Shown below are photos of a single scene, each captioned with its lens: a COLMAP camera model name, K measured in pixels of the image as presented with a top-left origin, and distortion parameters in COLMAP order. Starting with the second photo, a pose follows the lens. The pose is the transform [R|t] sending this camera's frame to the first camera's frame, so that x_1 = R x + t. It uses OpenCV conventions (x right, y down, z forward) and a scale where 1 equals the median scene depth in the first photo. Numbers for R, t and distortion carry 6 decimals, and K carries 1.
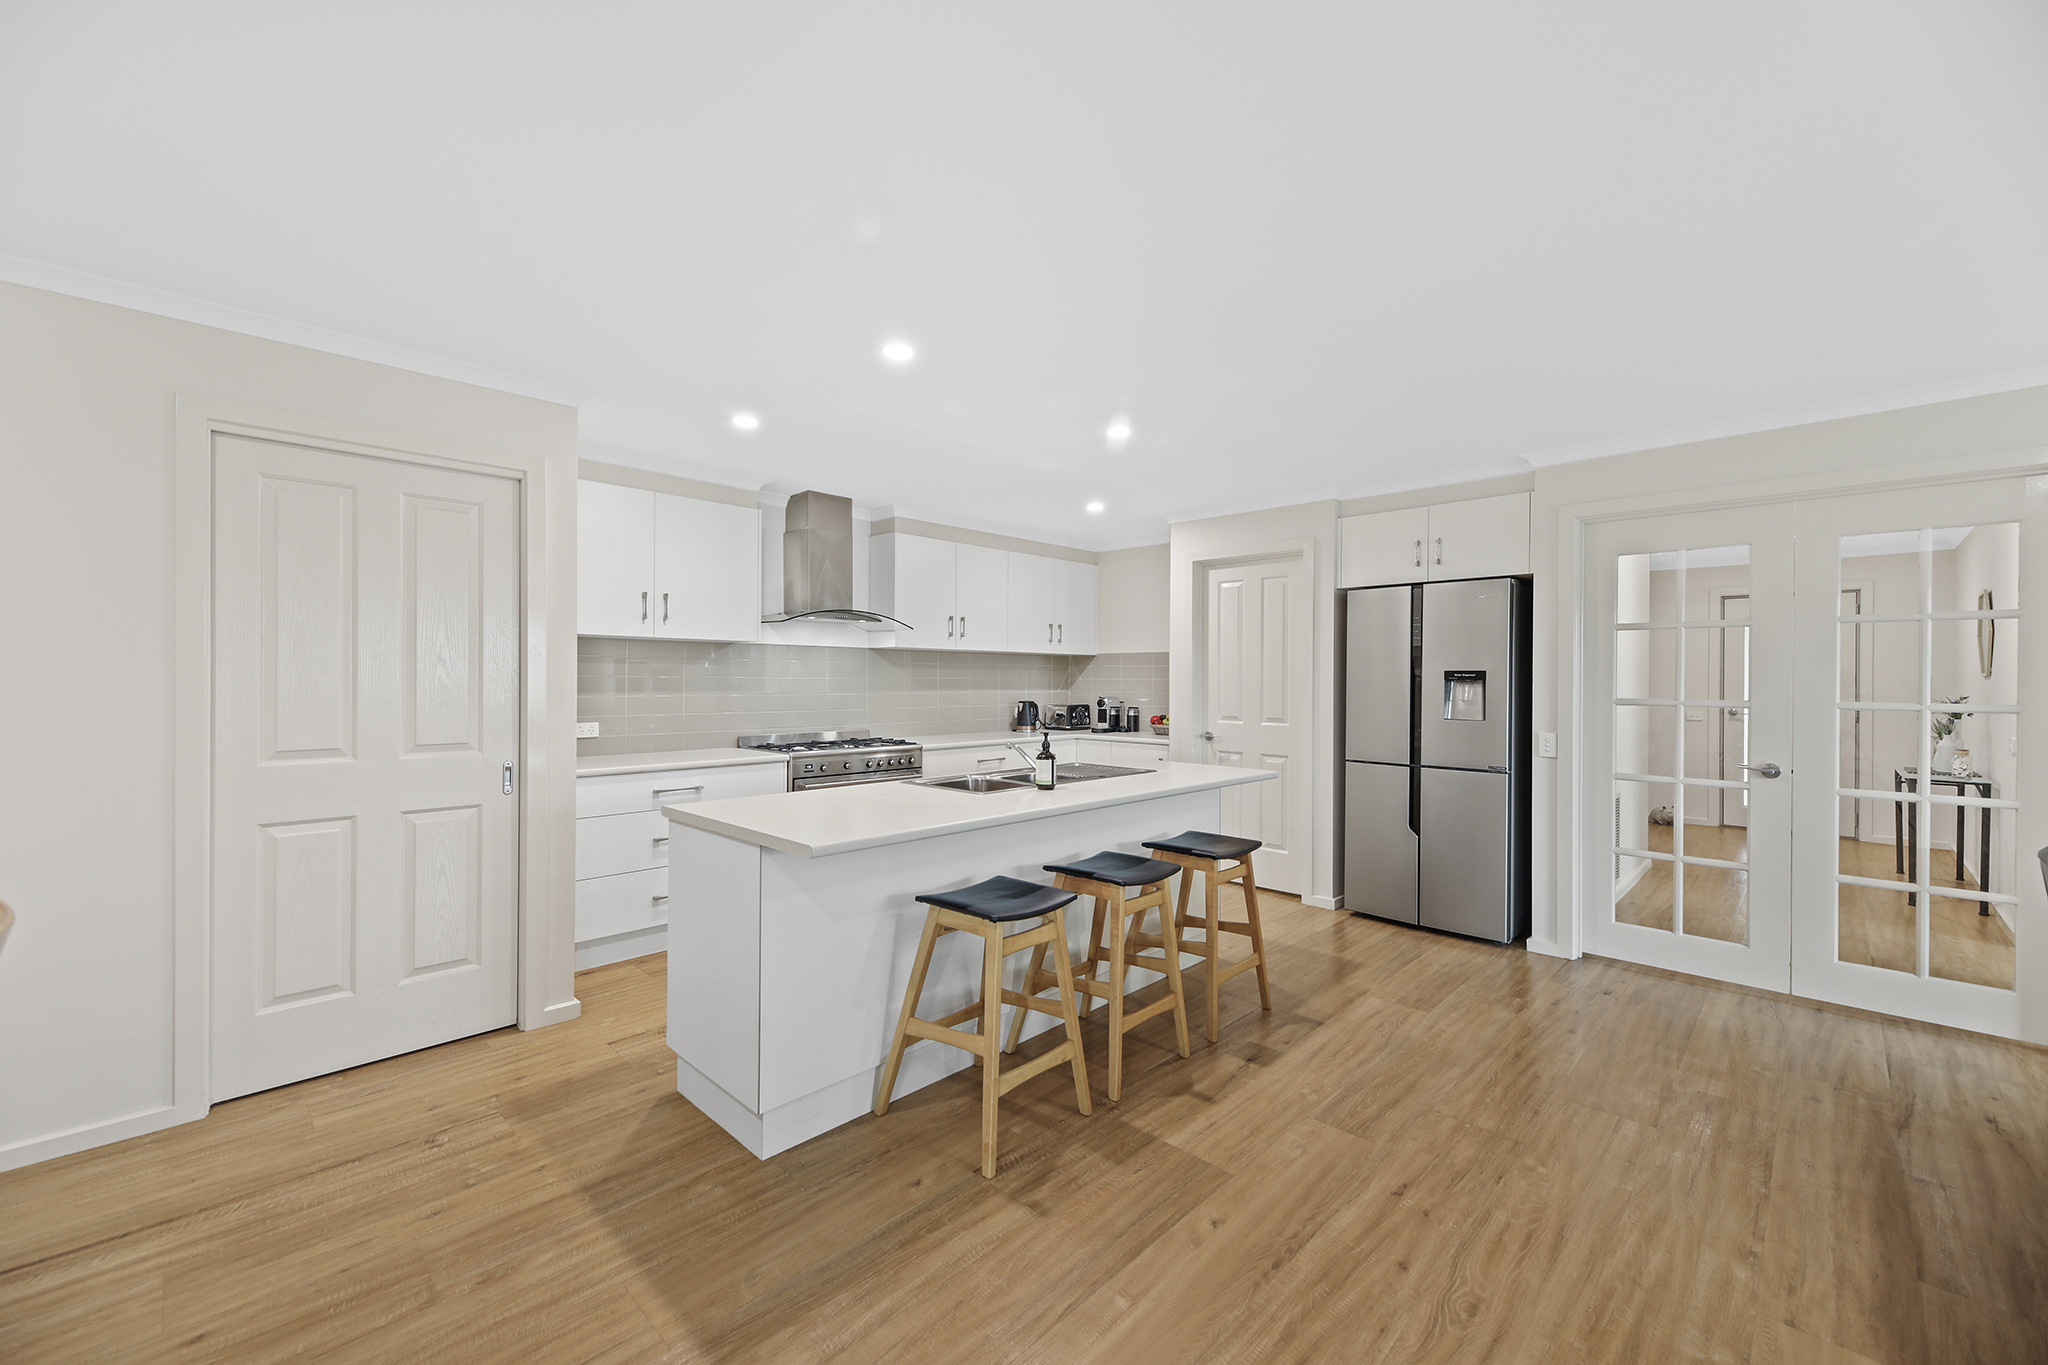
lens RADIAL K [[808.4, 0, 1050.4], [0, 808.4, 683.4], [0, 0, 1]] dist [0.011263, -0.000312]
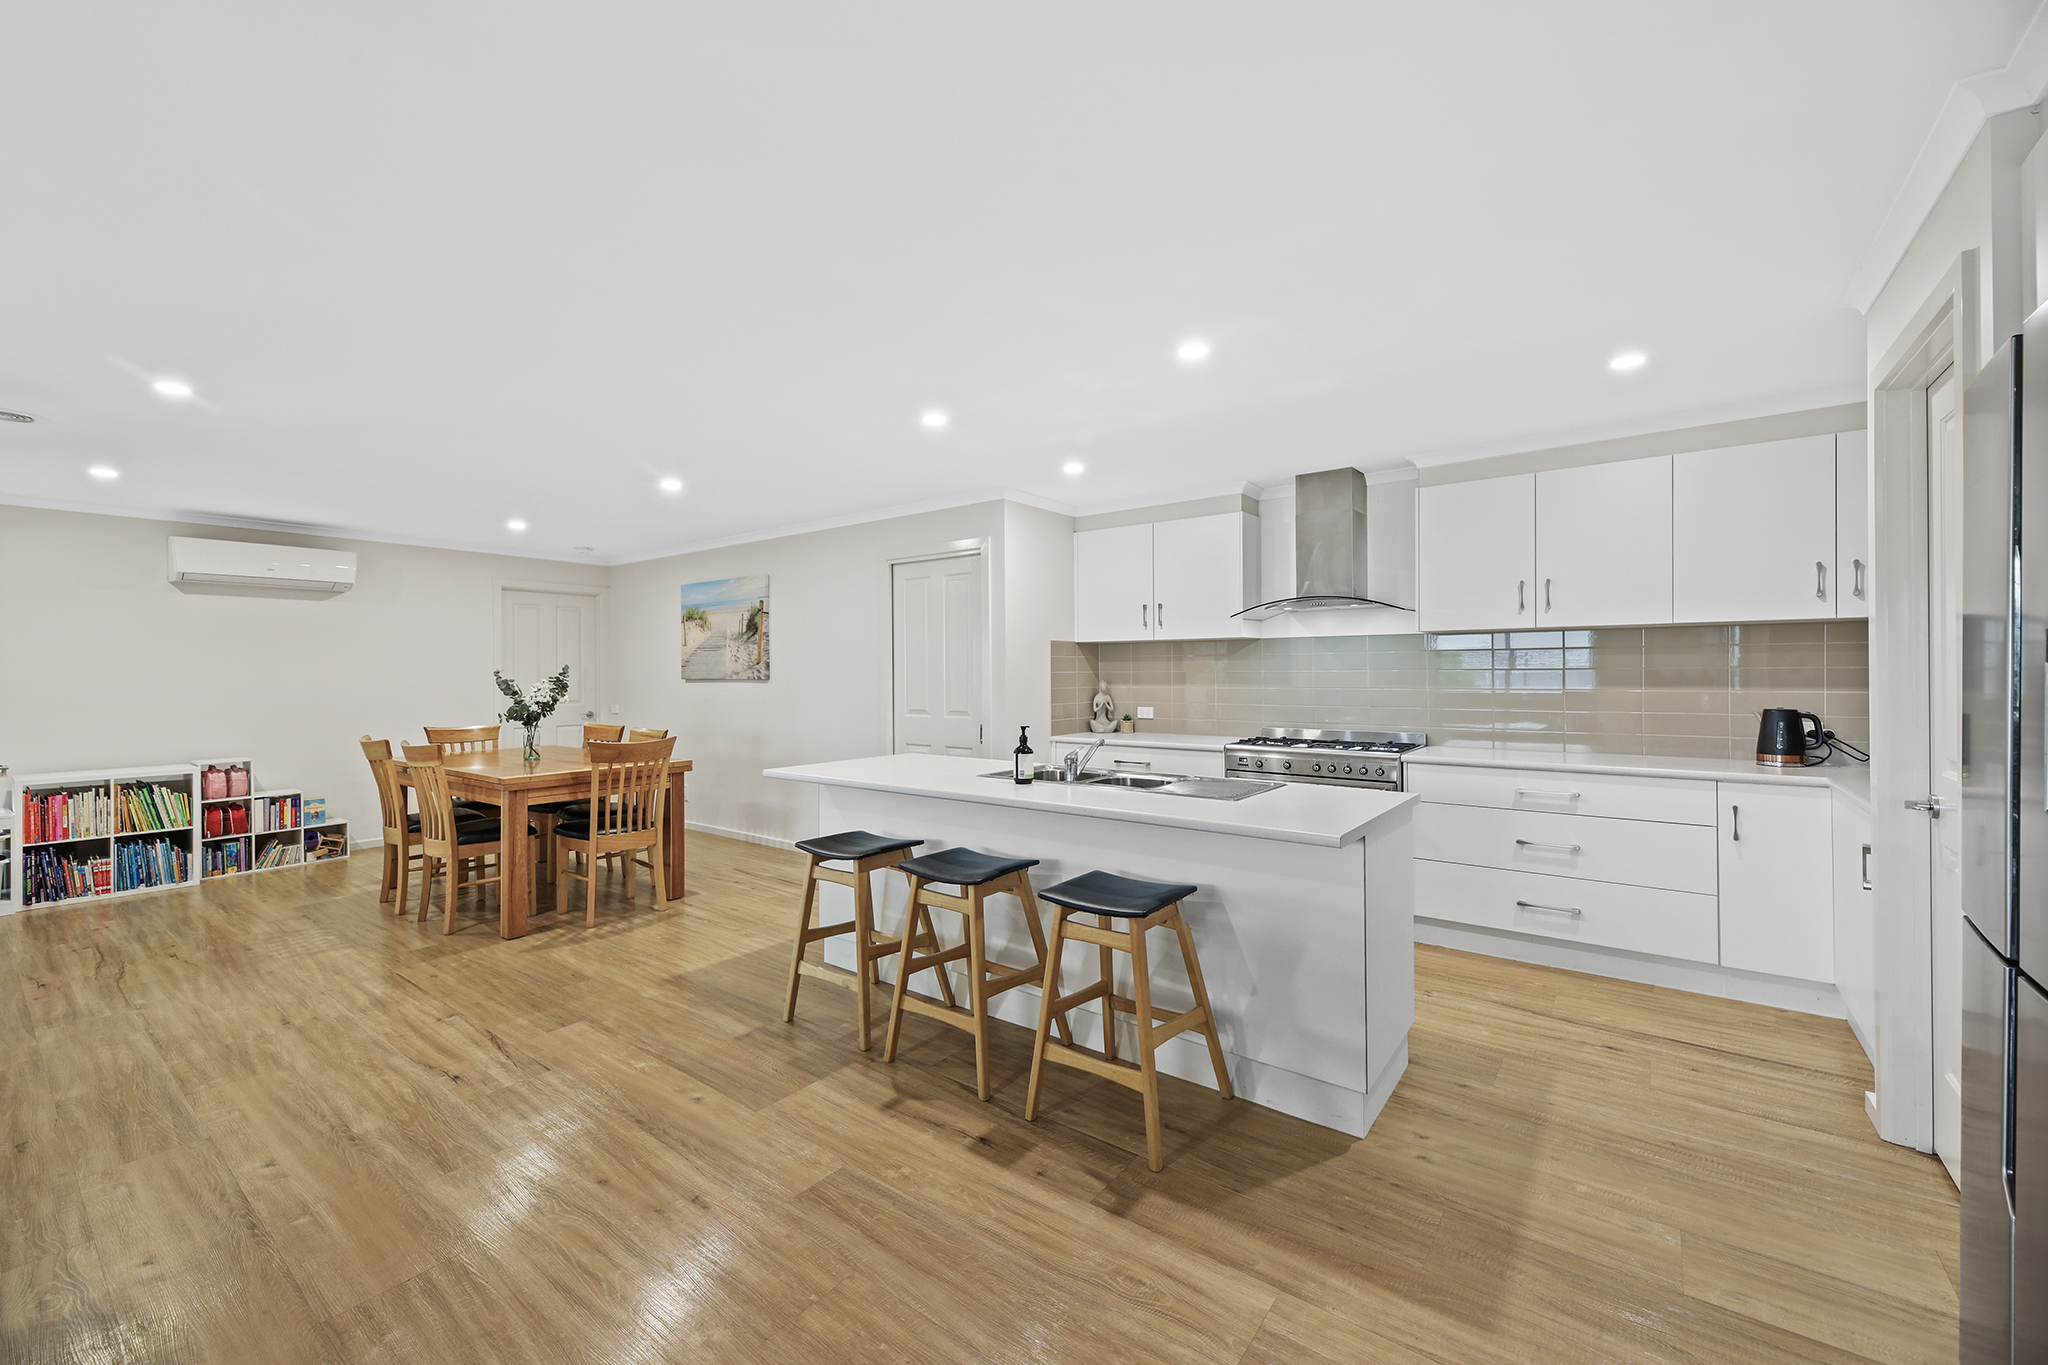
lens RADIAL K [[832.9, 0, 1013.0], [0, 832.9, 668.4], [0, 0, 1]] dist [0.014409, 0.000048]
pose [[0.099130, -0.008931, -0.995034, 1.090440], [0.000331, 0.999960, -0.008942, -0.002609], [0.995074, 0.000557, 0.099129, 0.945052]]
